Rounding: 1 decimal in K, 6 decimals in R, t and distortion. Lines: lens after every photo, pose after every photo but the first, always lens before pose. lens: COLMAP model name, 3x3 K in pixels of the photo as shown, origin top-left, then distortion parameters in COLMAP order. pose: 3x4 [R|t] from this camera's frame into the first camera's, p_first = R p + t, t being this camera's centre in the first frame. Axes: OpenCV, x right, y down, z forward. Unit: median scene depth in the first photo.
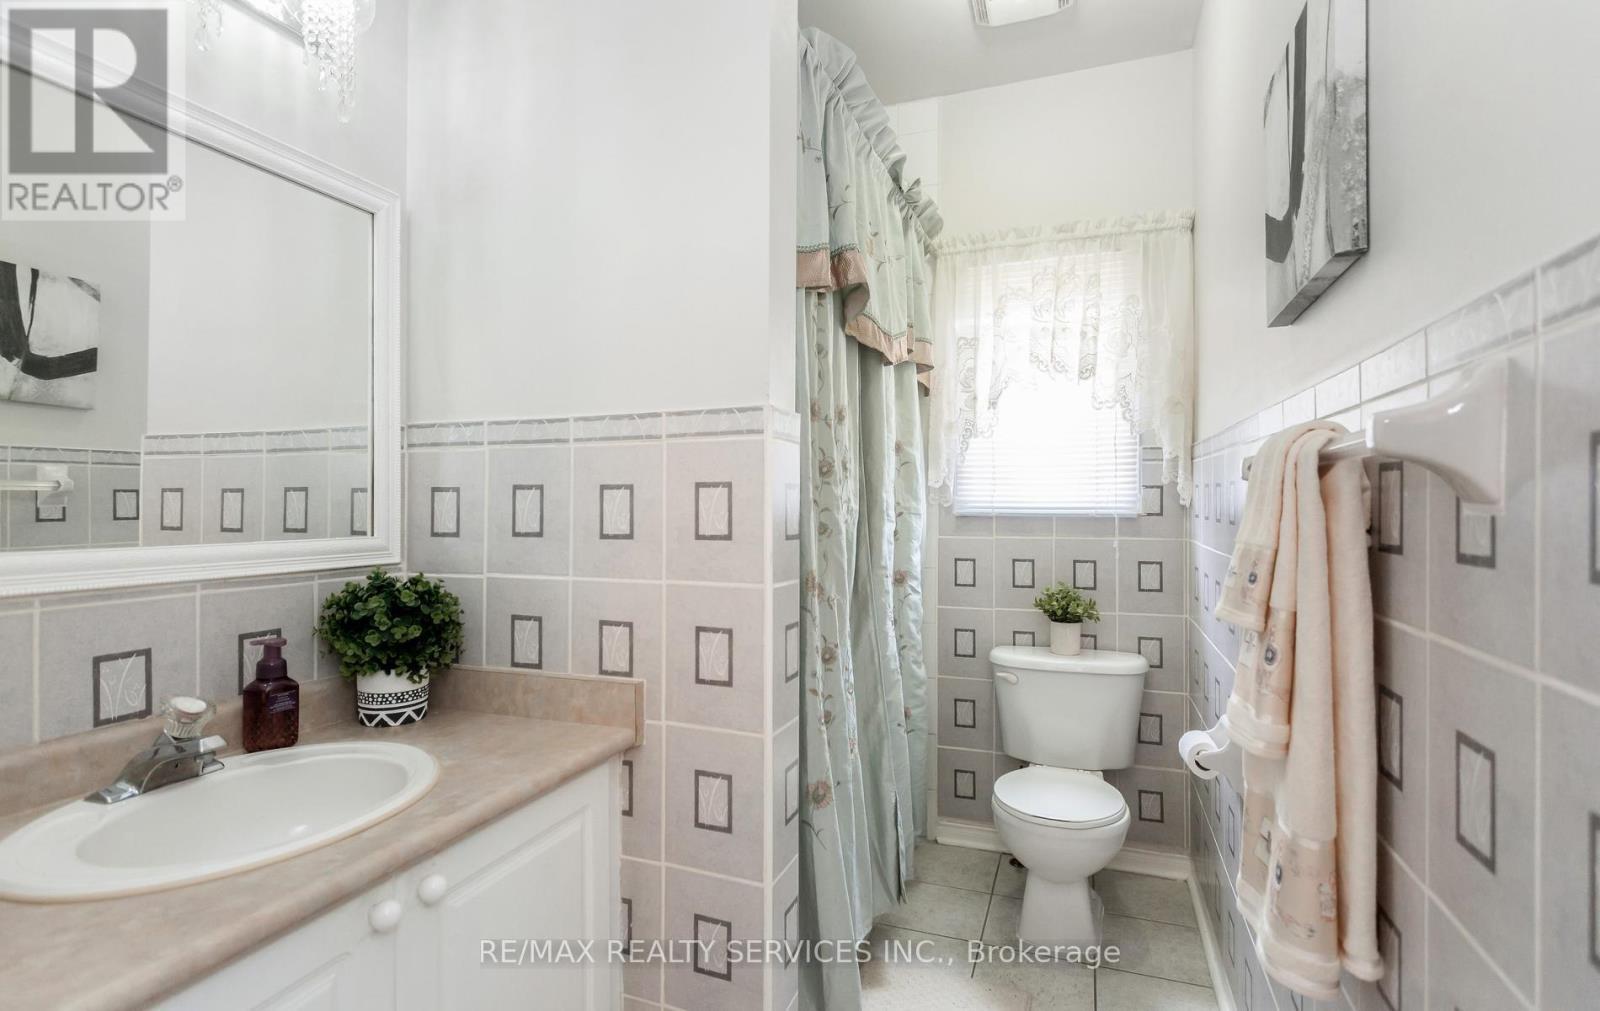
lens RADIAL K [[774.7, 0, 787.8], [0, 774.7, 503.2], [0, 0, 1]] dist [0.001412, 0.004063]
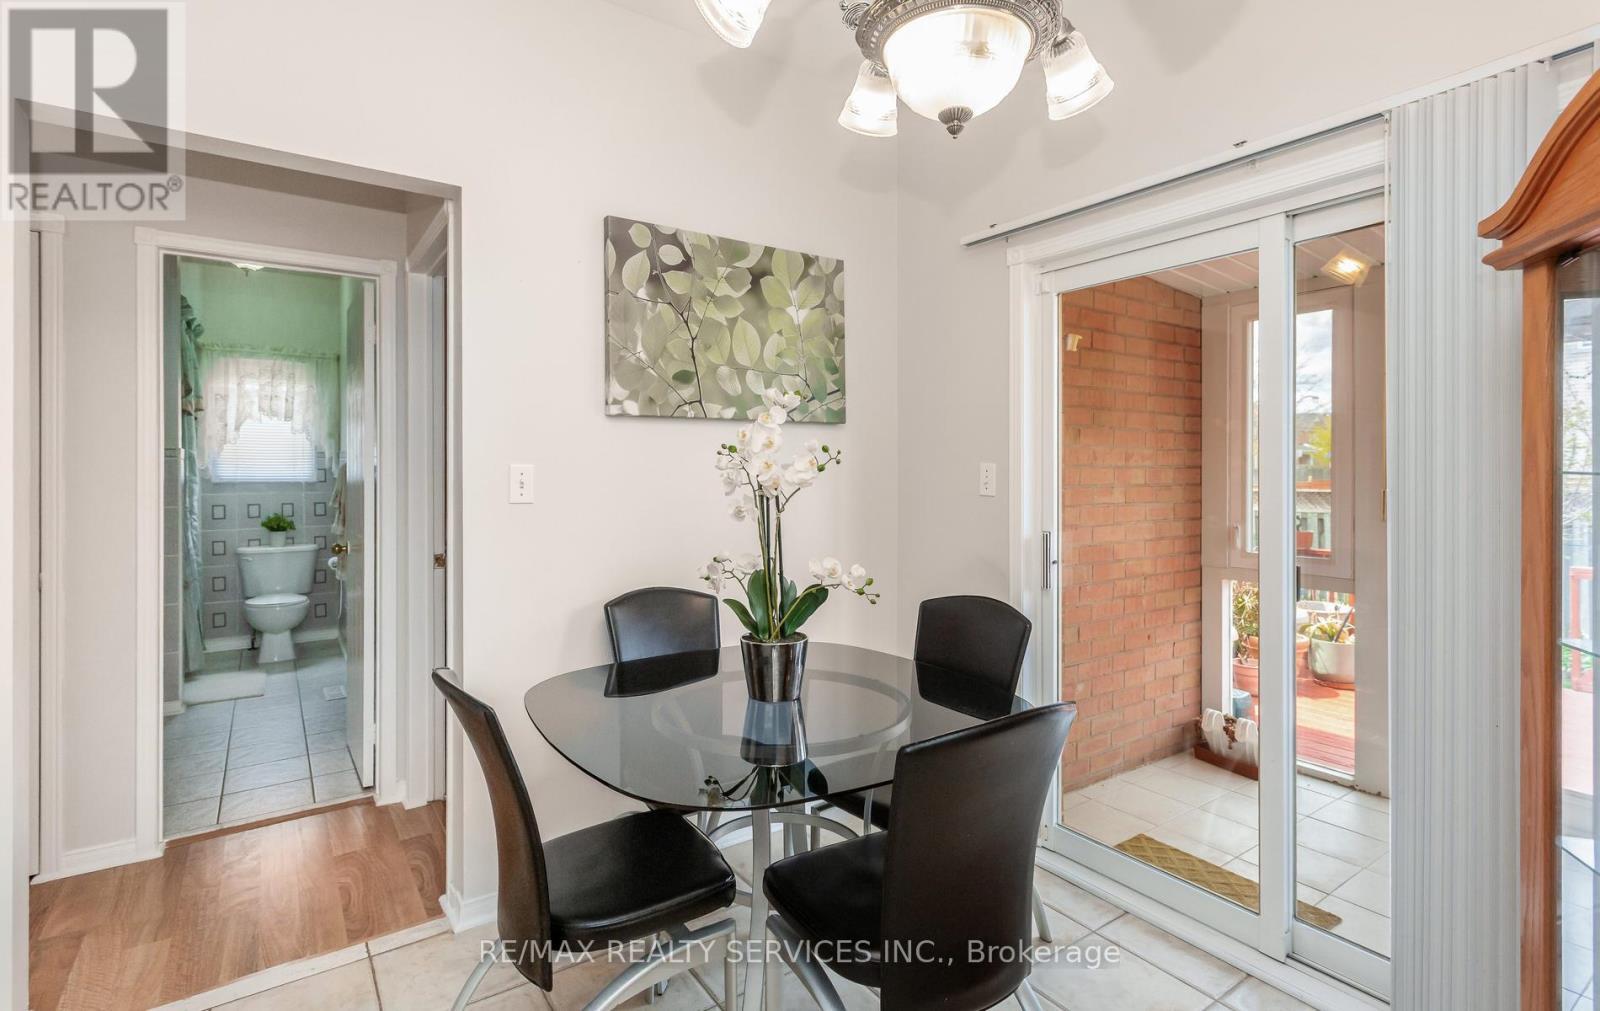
lens RADIAL K [[774.7, 0, 797.0], [0, 774.7, 470.6], [0, 0, 1]] dist [0.001412, 0.004063]
pose [[0.566077, 0.000616, 0.824352, -0.603879], [0.003874, 0.999987, -0.003408, -0.004238], [-0.824343, 0.005122, 0.566067, -1.416056]]
